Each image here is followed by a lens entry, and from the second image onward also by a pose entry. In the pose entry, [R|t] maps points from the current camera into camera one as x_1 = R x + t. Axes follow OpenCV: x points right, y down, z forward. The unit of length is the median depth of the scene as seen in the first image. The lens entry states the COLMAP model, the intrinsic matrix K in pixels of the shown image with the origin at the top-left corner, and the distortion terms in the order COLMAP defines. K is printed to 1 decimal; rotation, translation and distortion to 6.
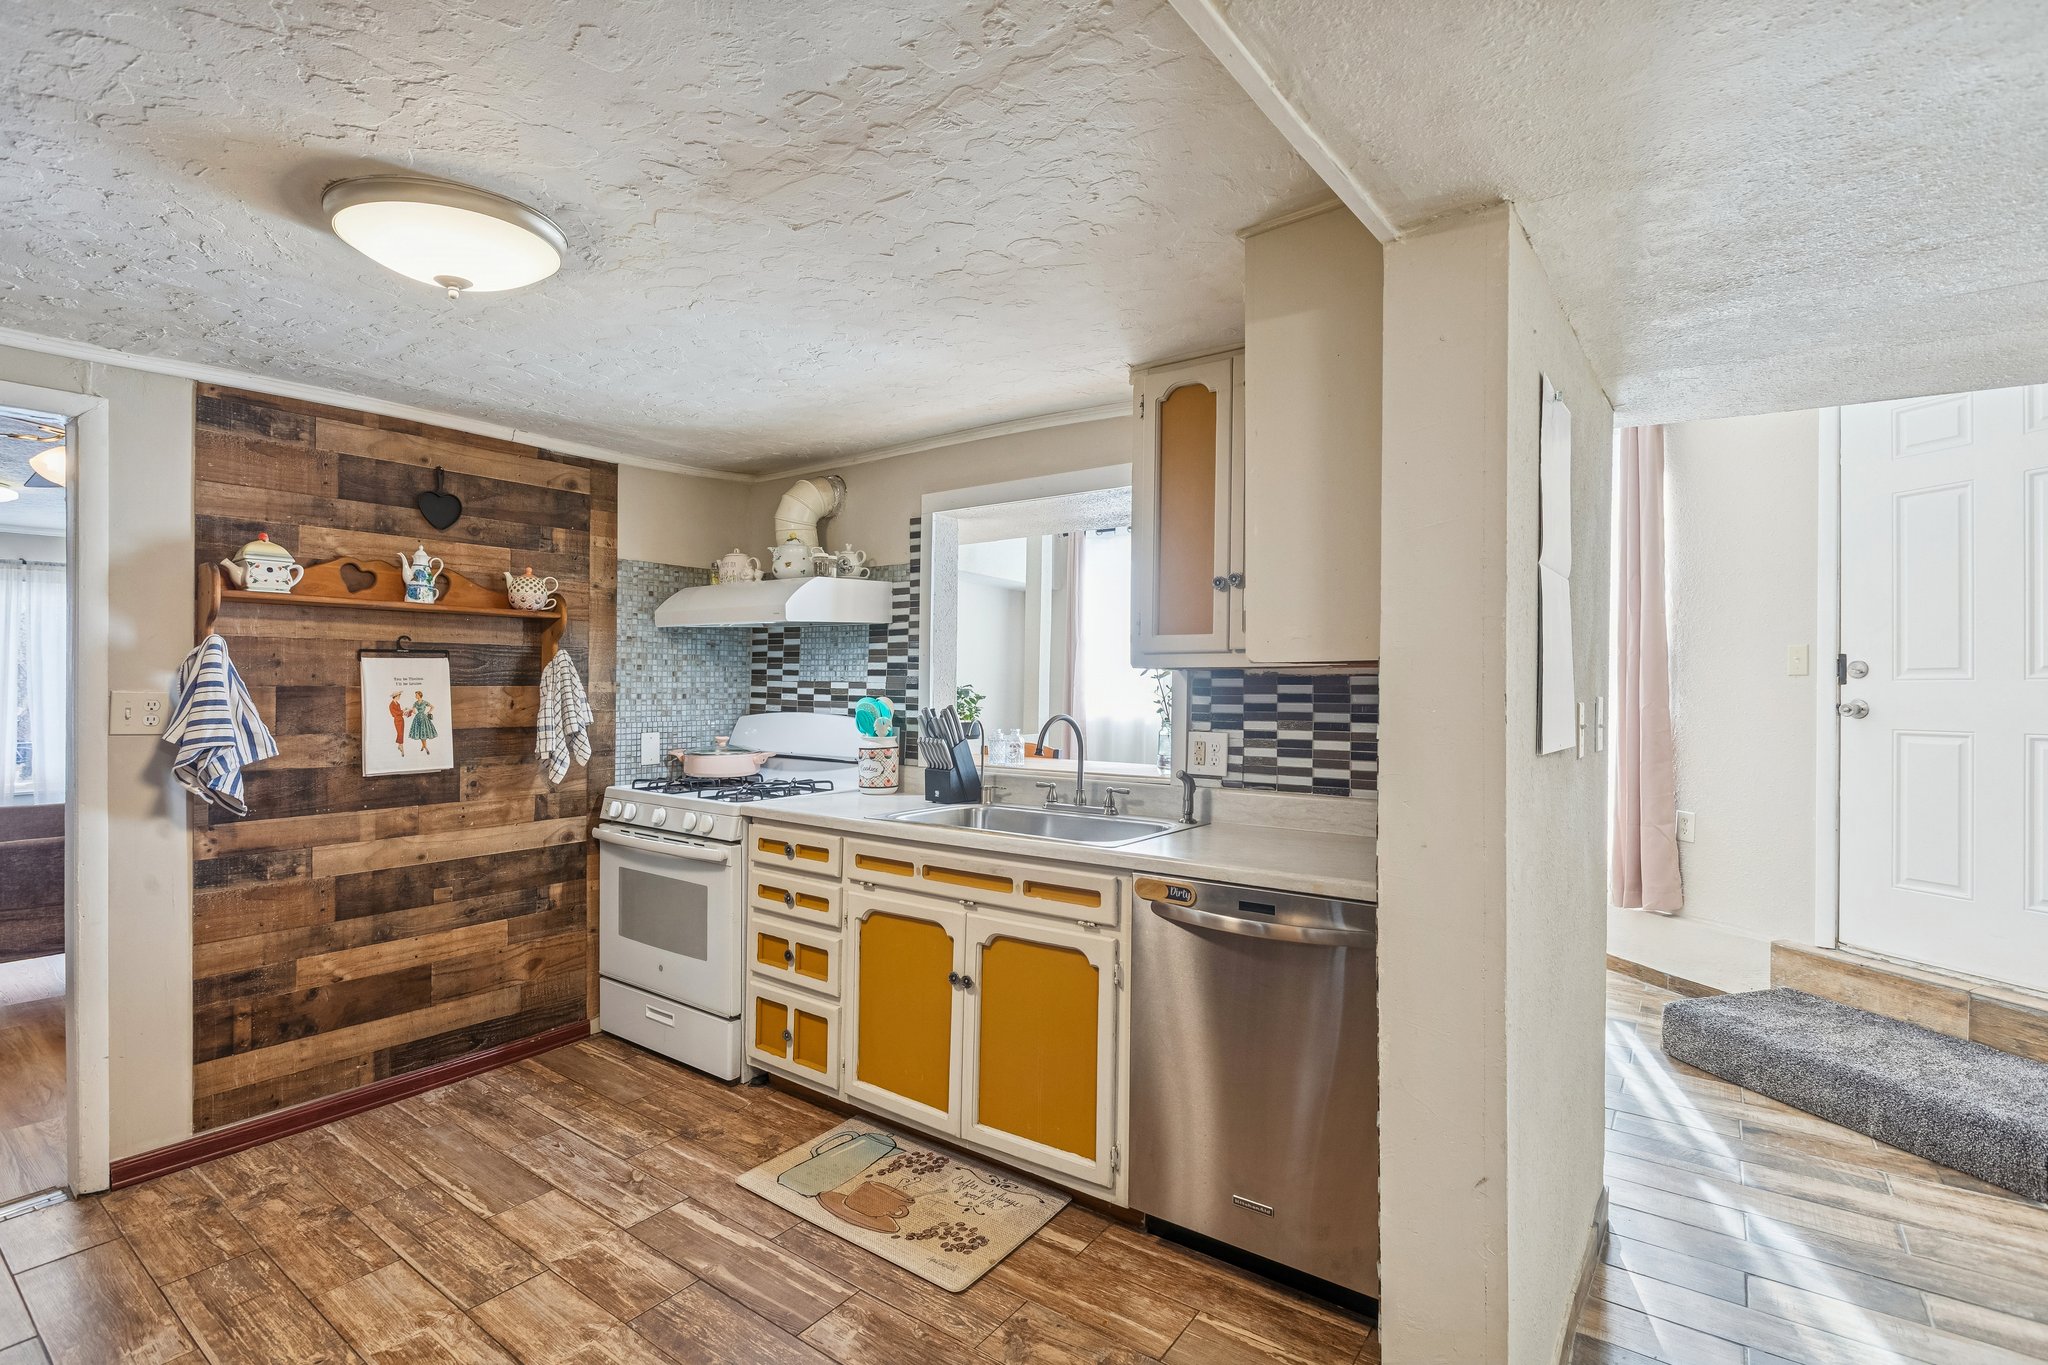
lens RADIAL K [[971.6, 0, 1036.5], [0, 971.6, 683.5], [0, 0, 1]] dist [-0.006807, 0.000892]
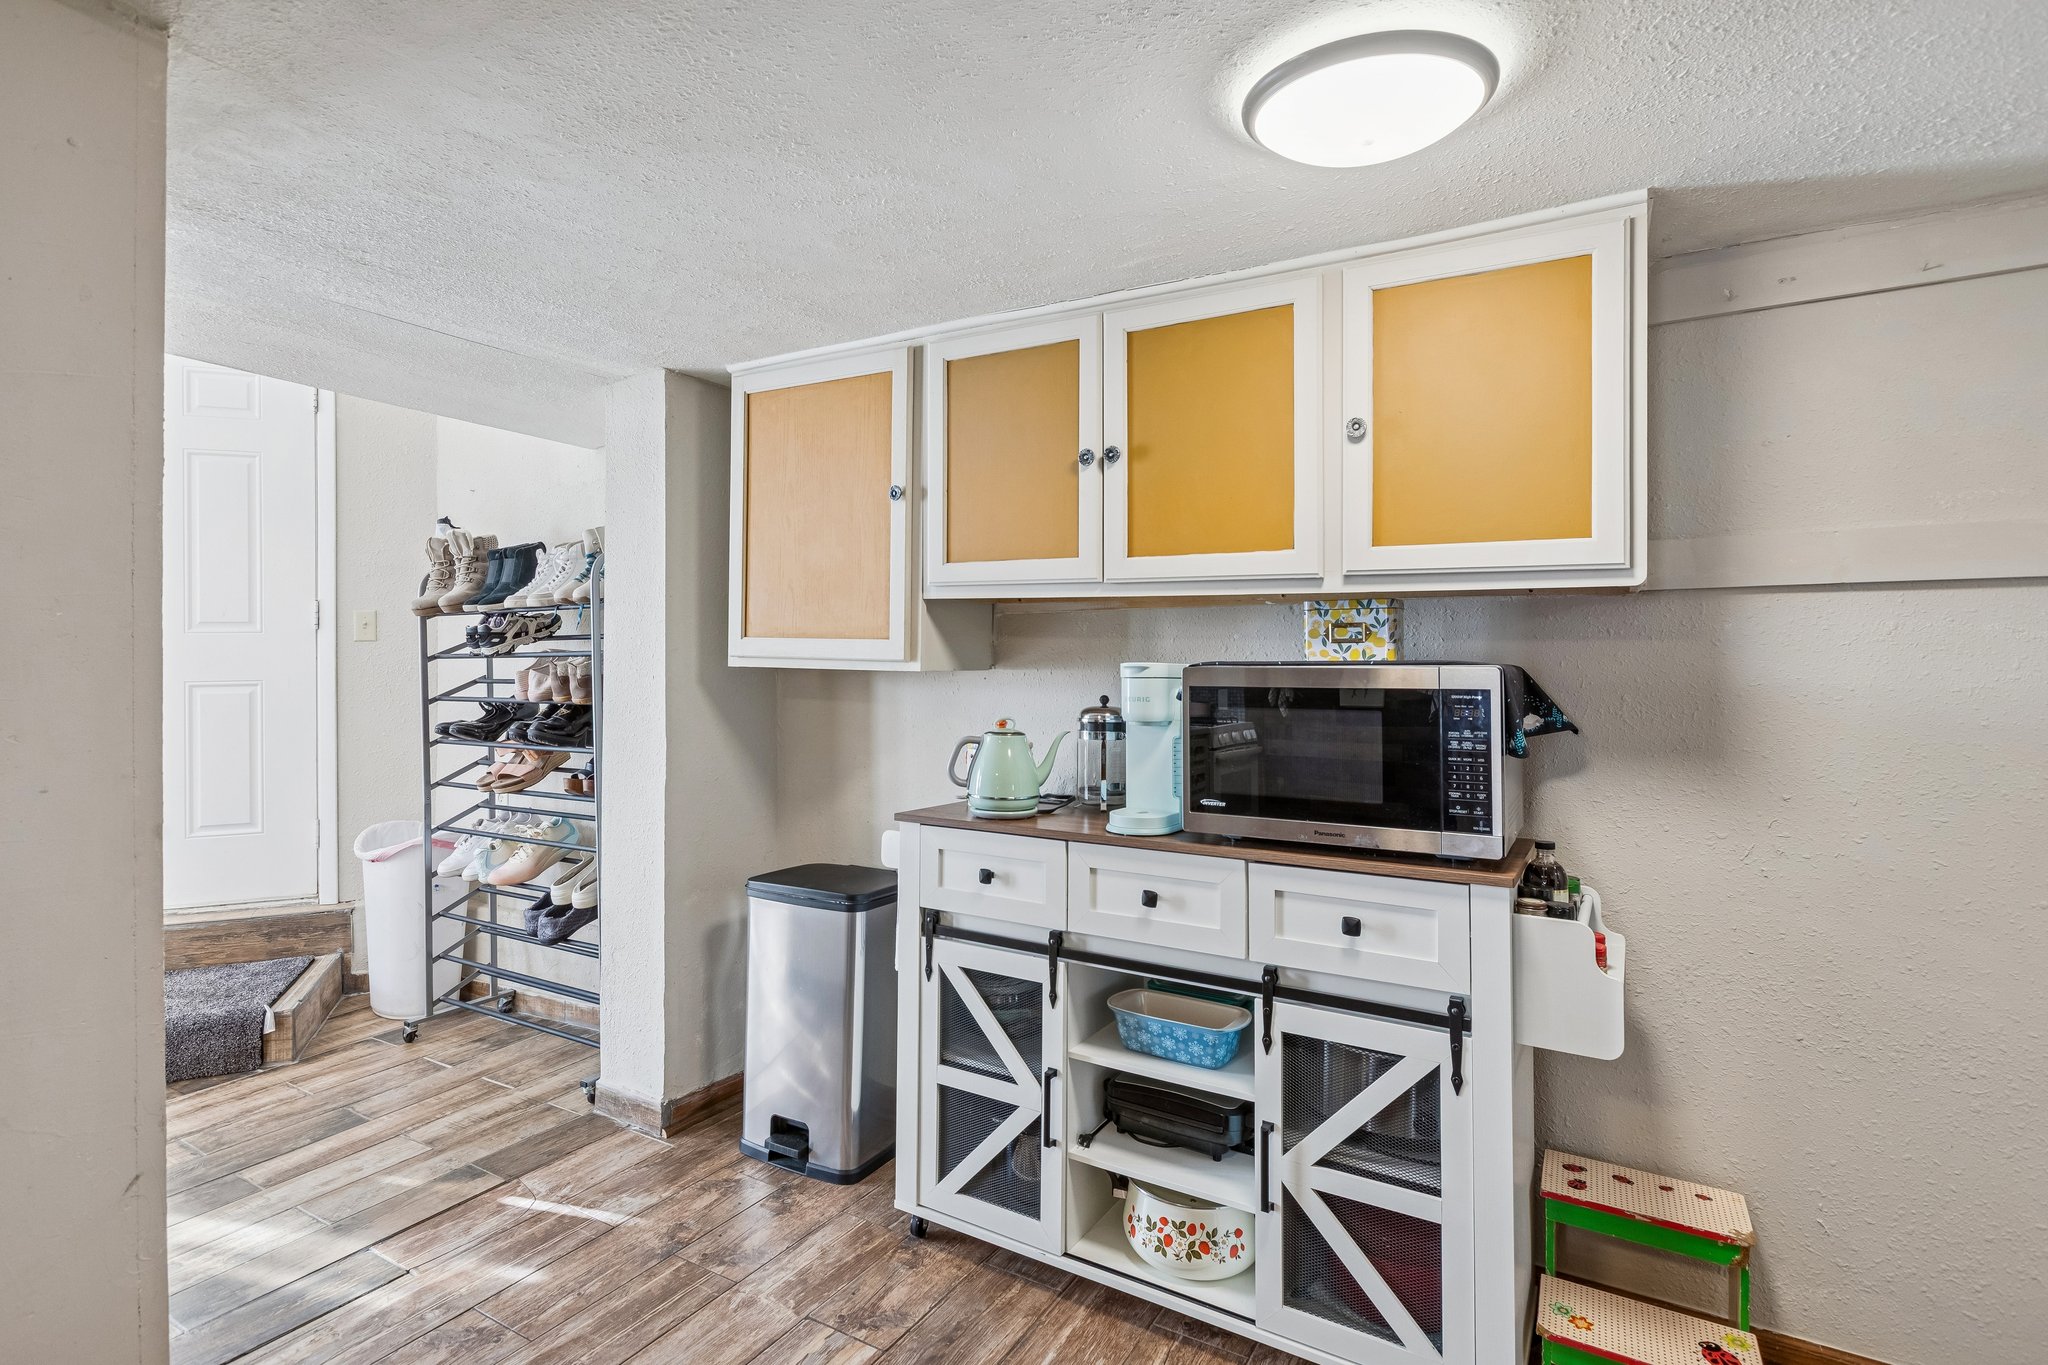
lens RADIAL K [[971.6, 0, 1027.3], [0, 971.6, 636.3], [0, 0, 1]] dist [-0.006807, 0.000892]
pose [[-0.105293, 0.021533, 0.994208, -0.217917], [0.011167, 0.999728, -0.020469, 0.036957], [-0.994379, 0.008947, -0.105504, 0.158883]]
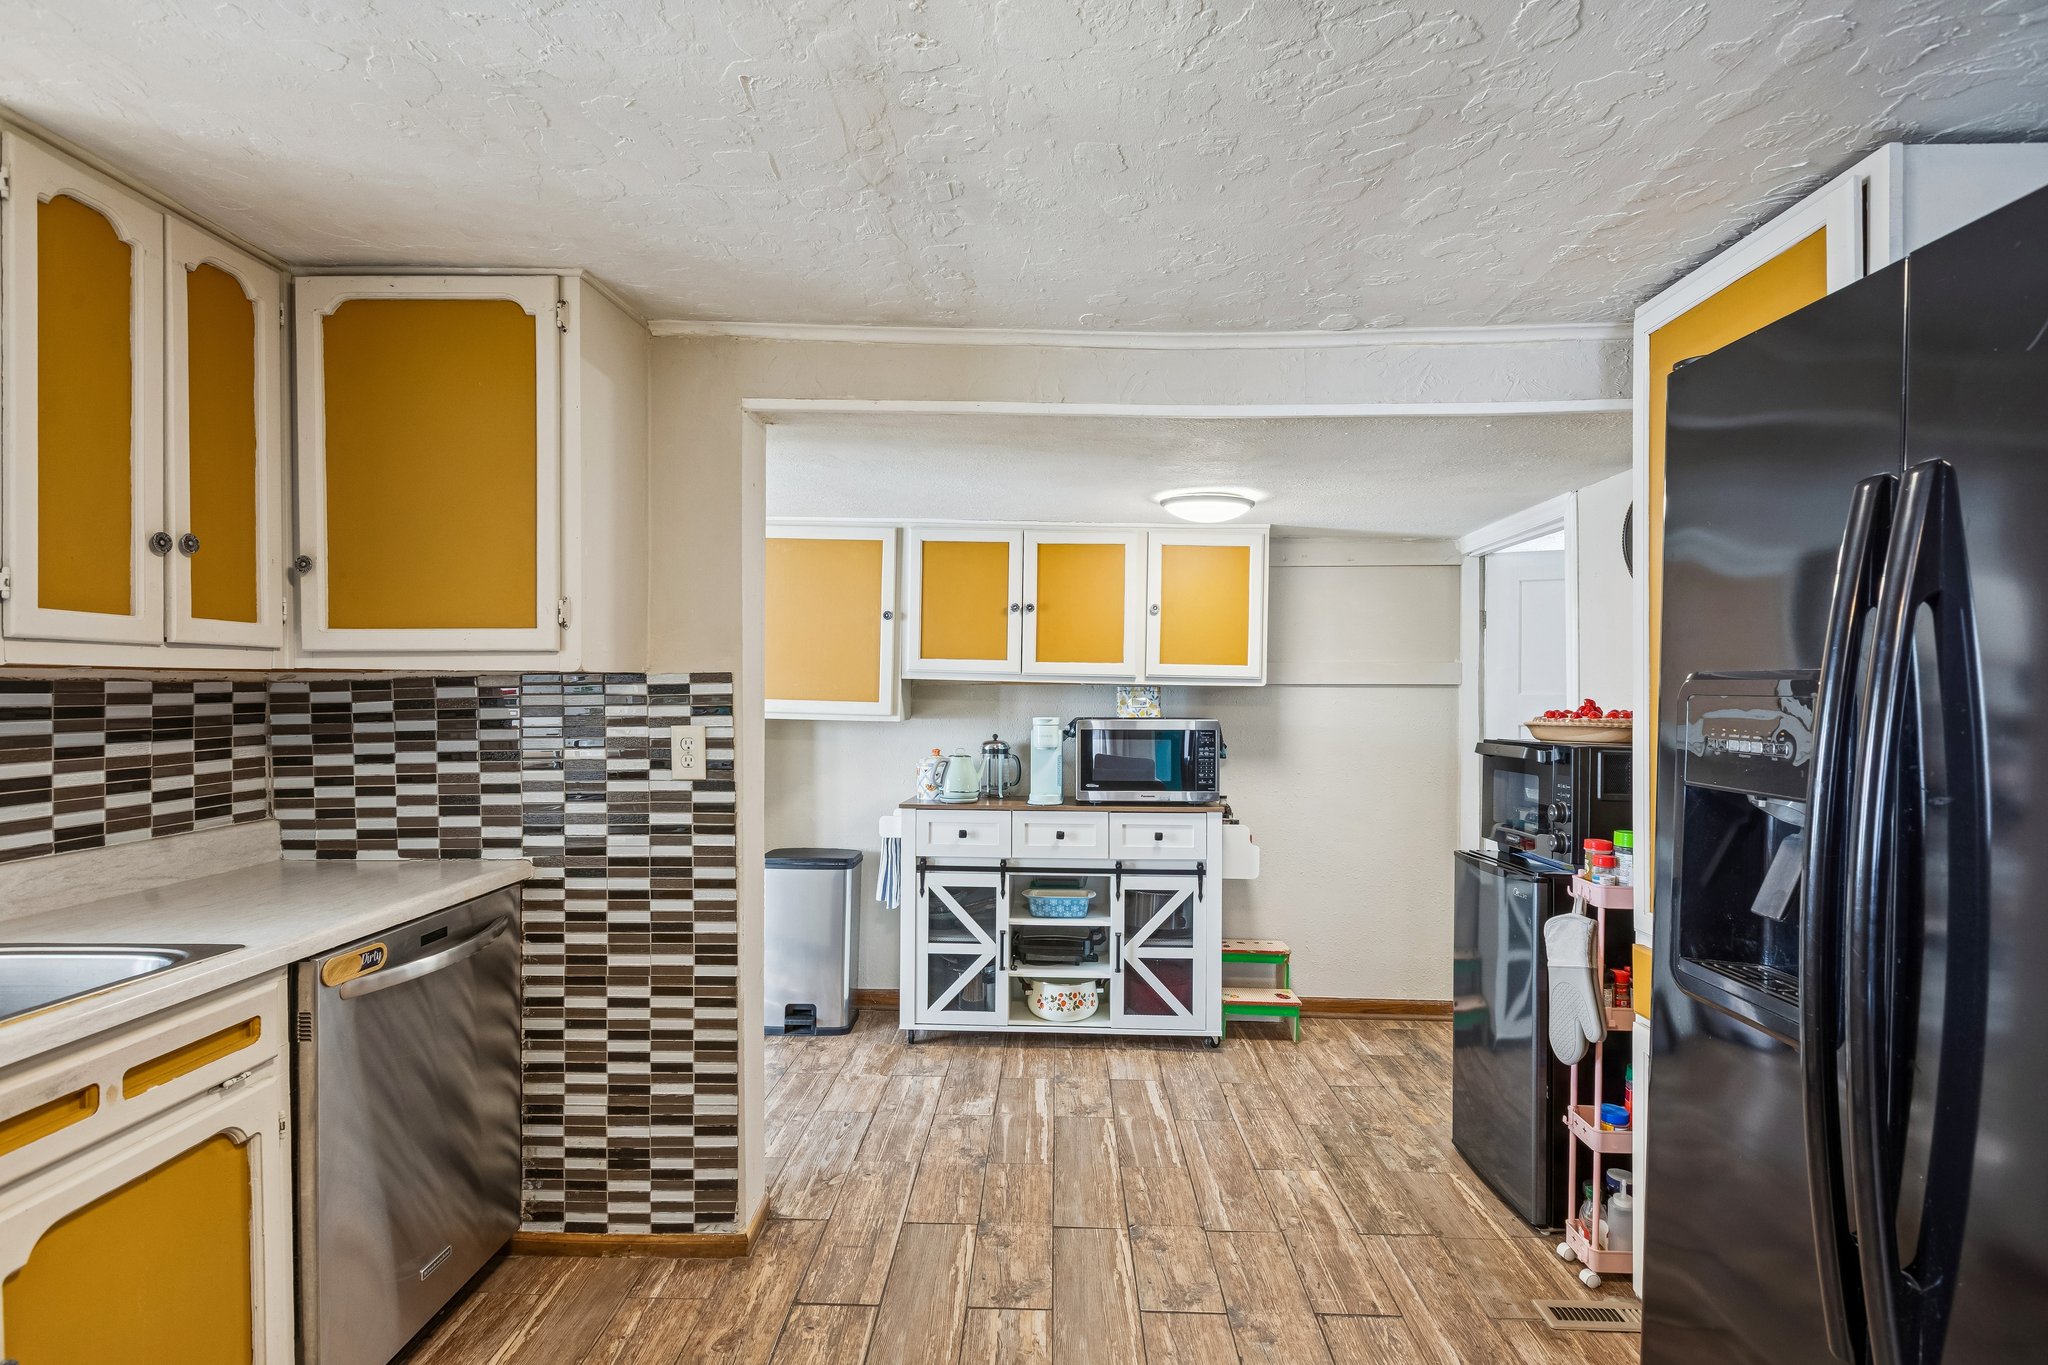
lens RADIAL K [[971.6, 0, 1018.5], [0, 971.6, 686.0], [0, 0, 1]] dist [-0.006807, 0.000892]
pose [[-0.558309, 0.000833, 0.829632, -0.653679], [0.001194, 0.999999, -0.000201, -0.002699], [-0.829632, 0.000879, -0.558310, 0.819521]]
